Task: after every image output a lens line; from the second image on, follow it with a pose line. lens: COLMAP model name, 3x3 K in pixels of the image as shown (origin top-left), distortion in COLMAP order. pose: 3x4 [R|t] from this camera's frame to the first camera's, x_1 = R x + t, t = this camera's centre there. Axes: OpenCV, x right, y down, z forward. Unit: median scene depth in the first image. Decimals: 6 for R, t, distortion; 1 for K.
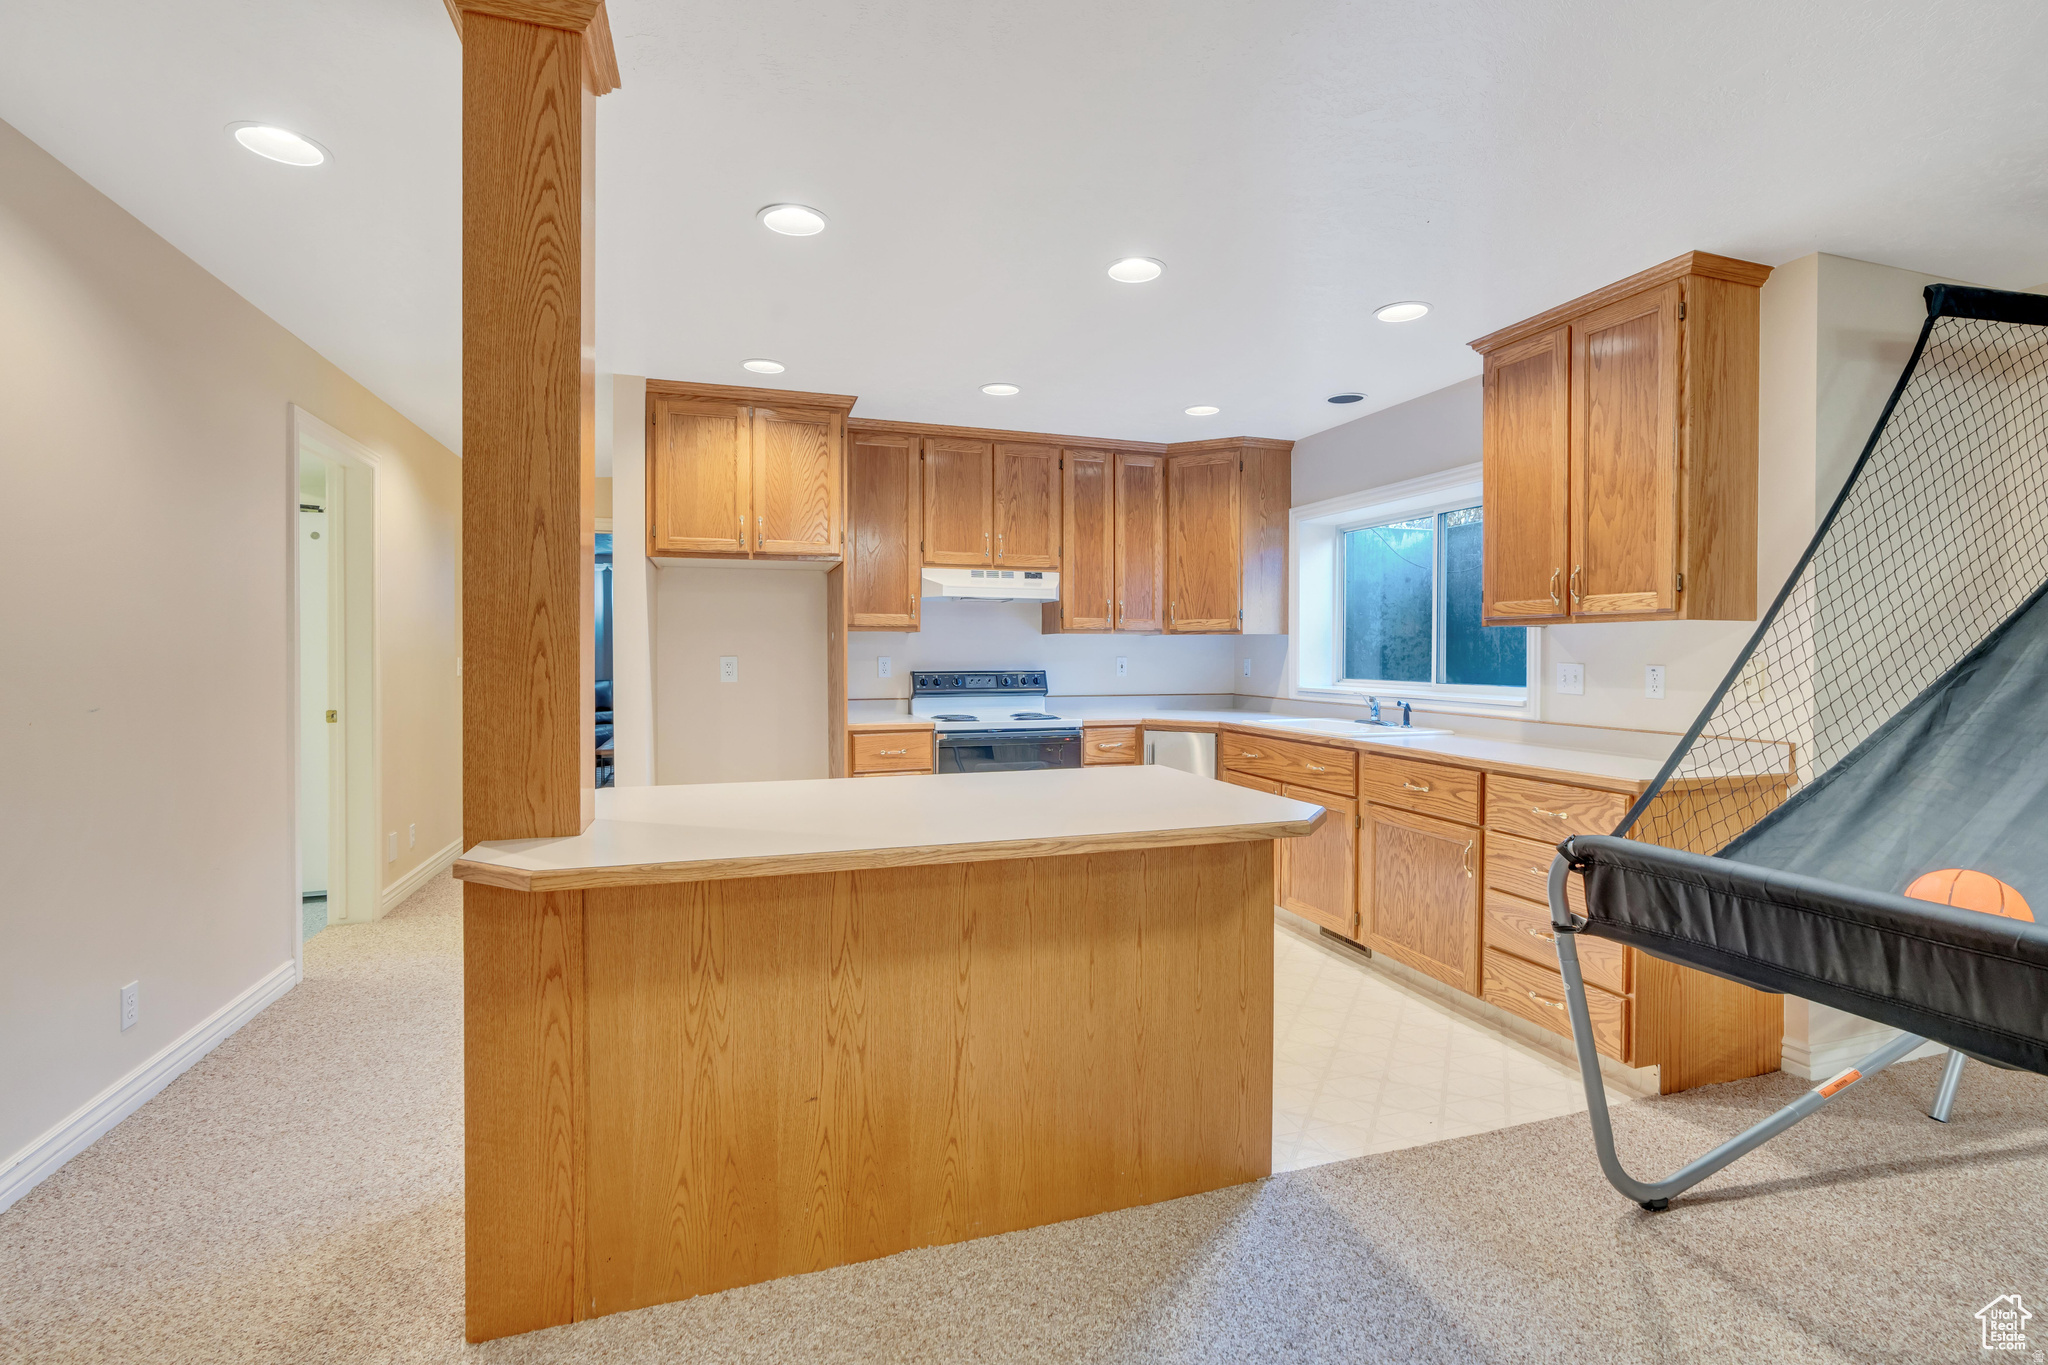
lens RADIAL K [[929.0, 0, 1031.1], [0, 929.0, 663.3], [0, 0, 1]] dist [-0.005150, -0.000440]
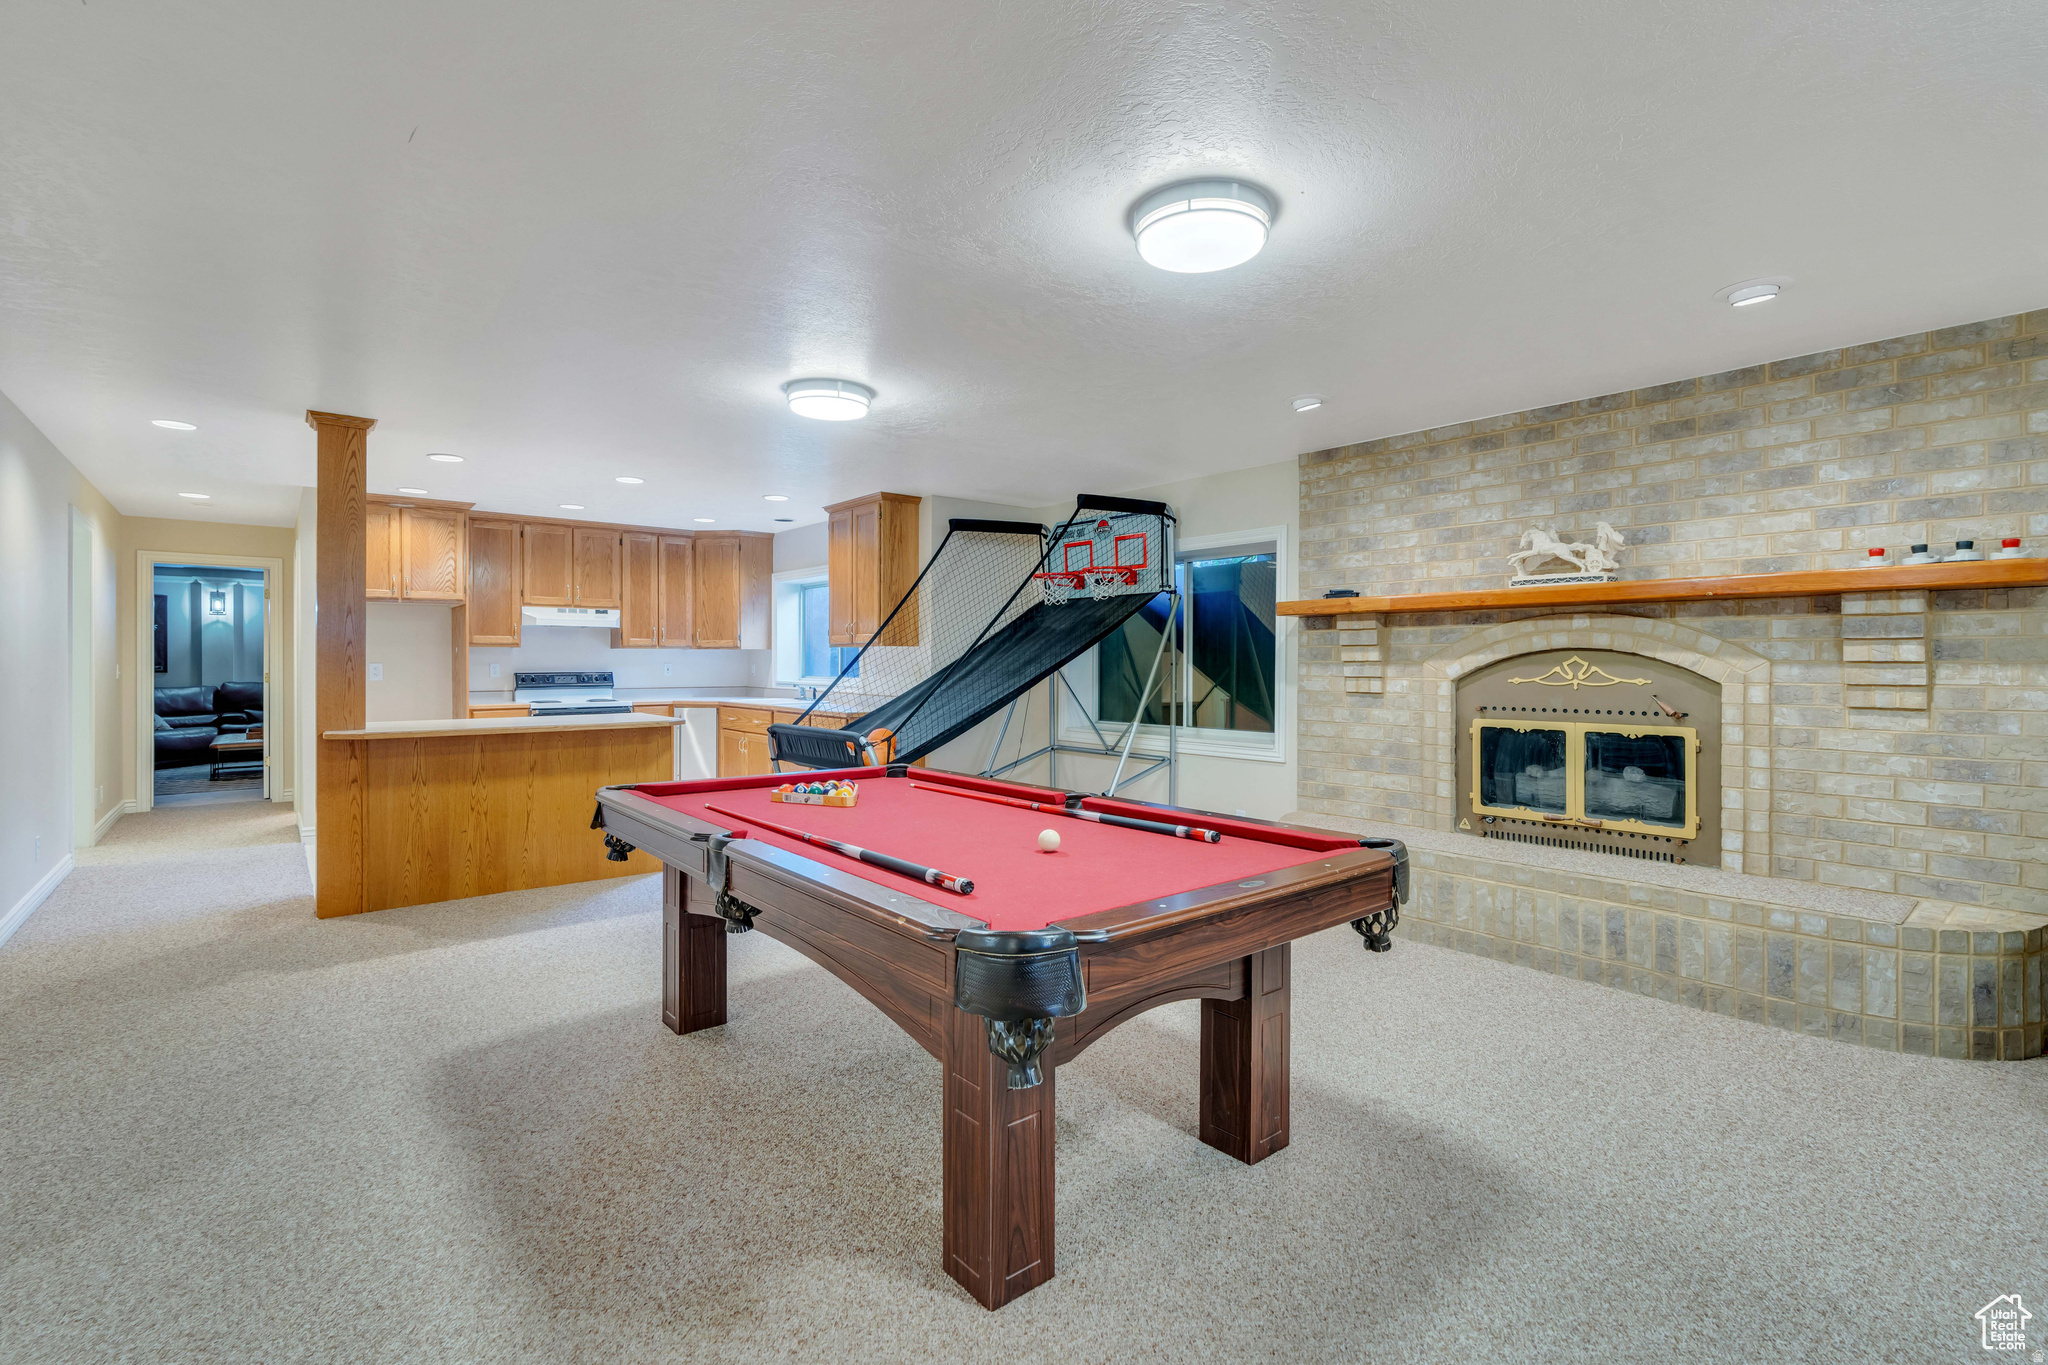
lens RADIAL K [[929.0, 0, 1031.1], [0, 929.0, 663.3], [0, 0, 1]] dist [-0.005150, -0.000440]
pose [[0.932783, -0.002853, 0.360427, 0.117871], [0.006072, 0.999951, -0.007799, 0.010287], [-0.360387, 0.009464, 0.932755, -0.757370]]
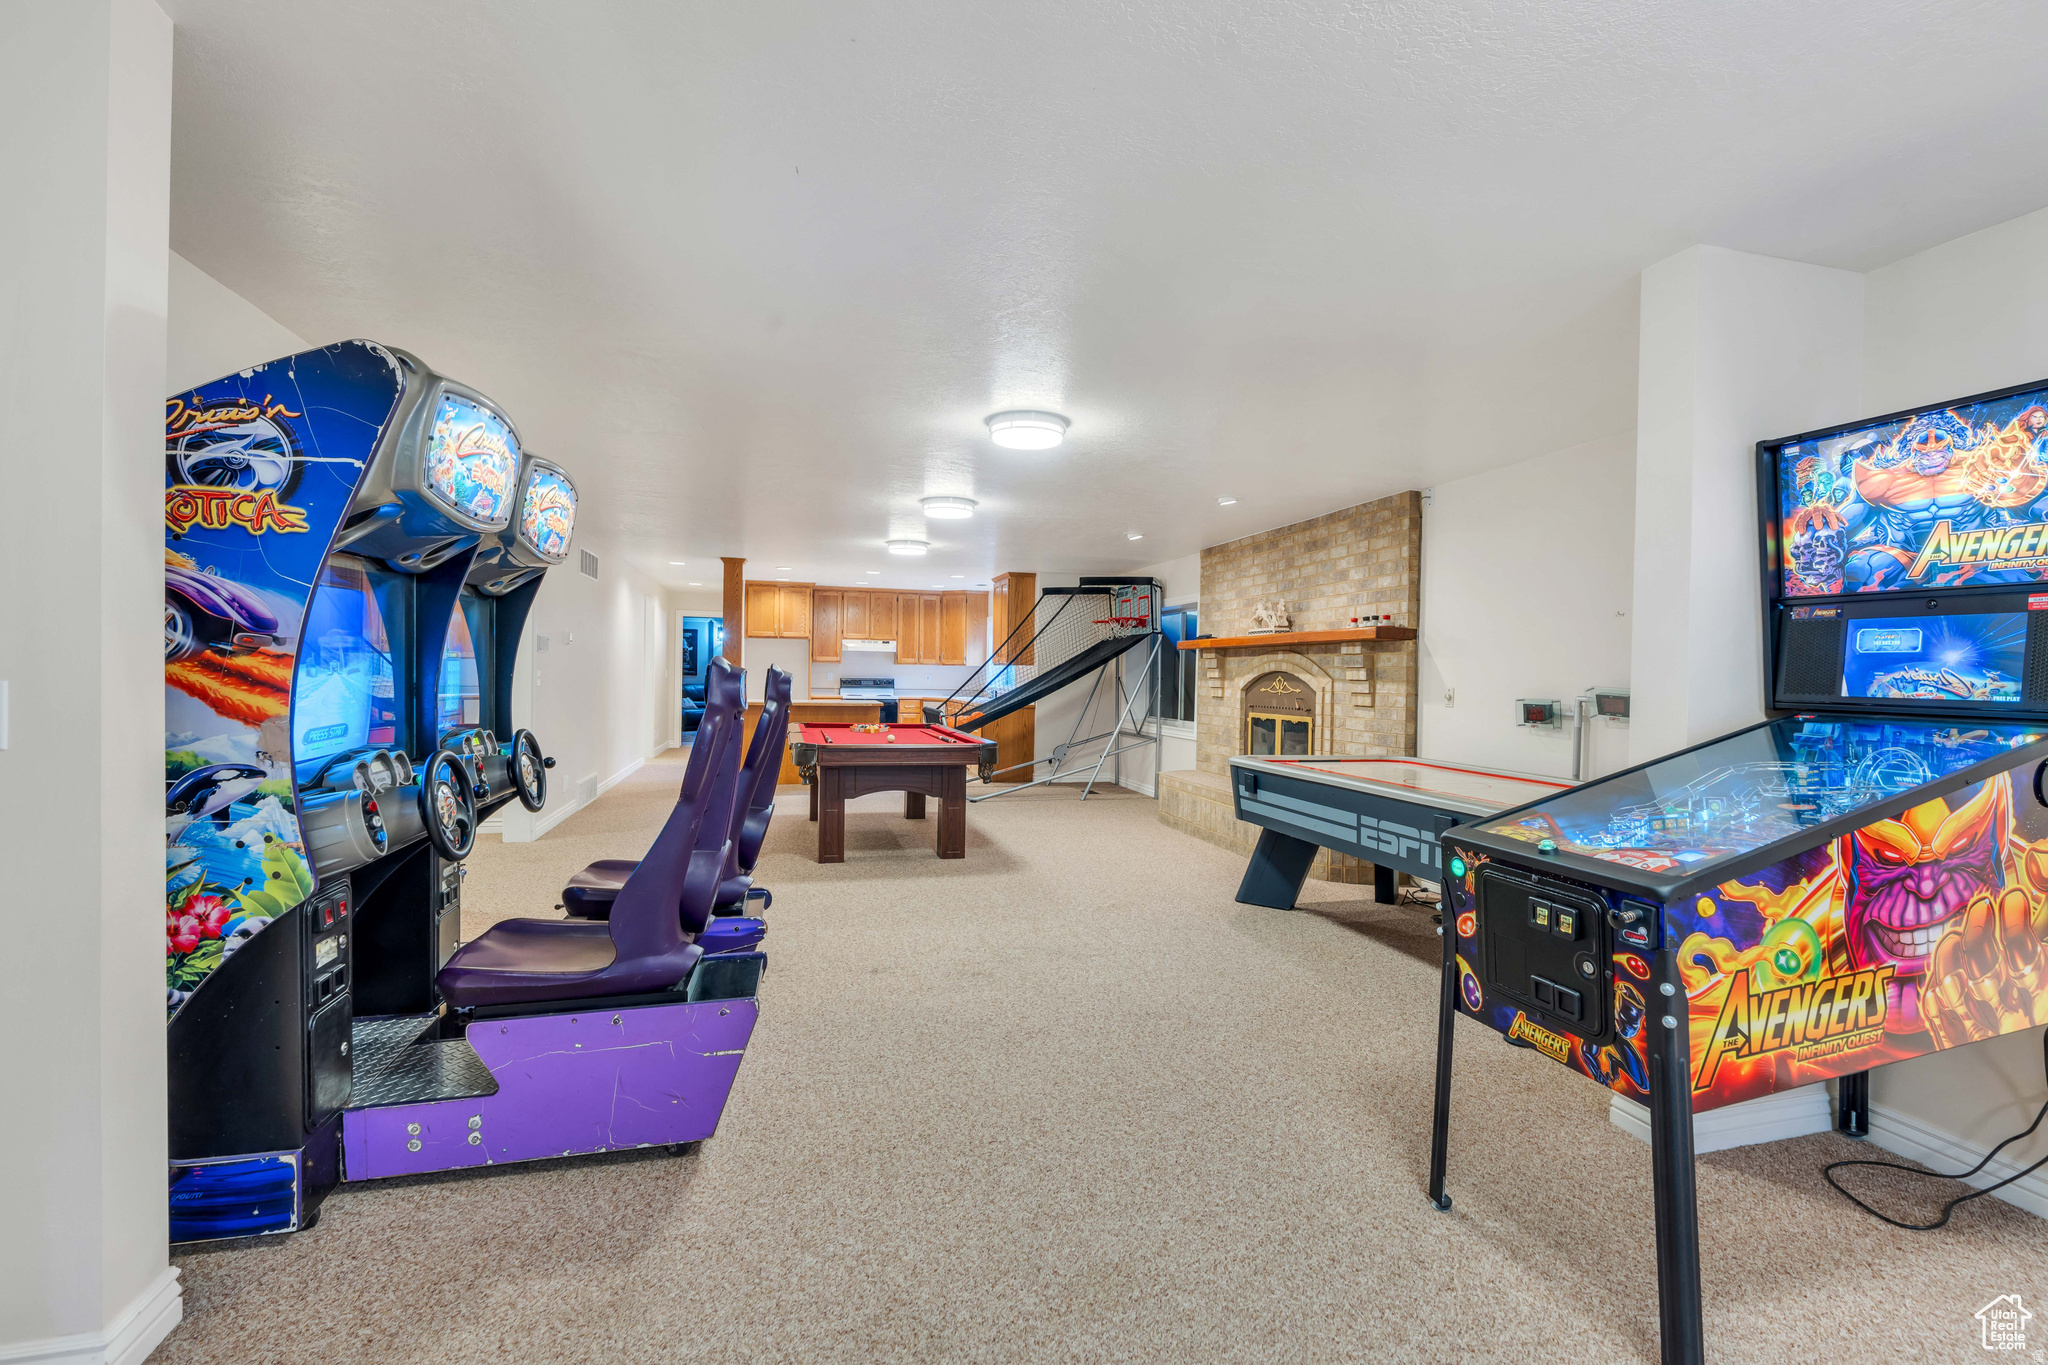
lens RADIAL K [[927.5, 0, 1024.0], [0, 927.5, 682.5], [0, 0, 1]] dist [-0.001244, -0.000086]
pose [[0.997307, 0.014659, -0.071867, 0.597584], [-0.014910, 0.999884, -0.002970, 0.021270], [0.071815, 0.004034, 0.997410, -1.634749]]
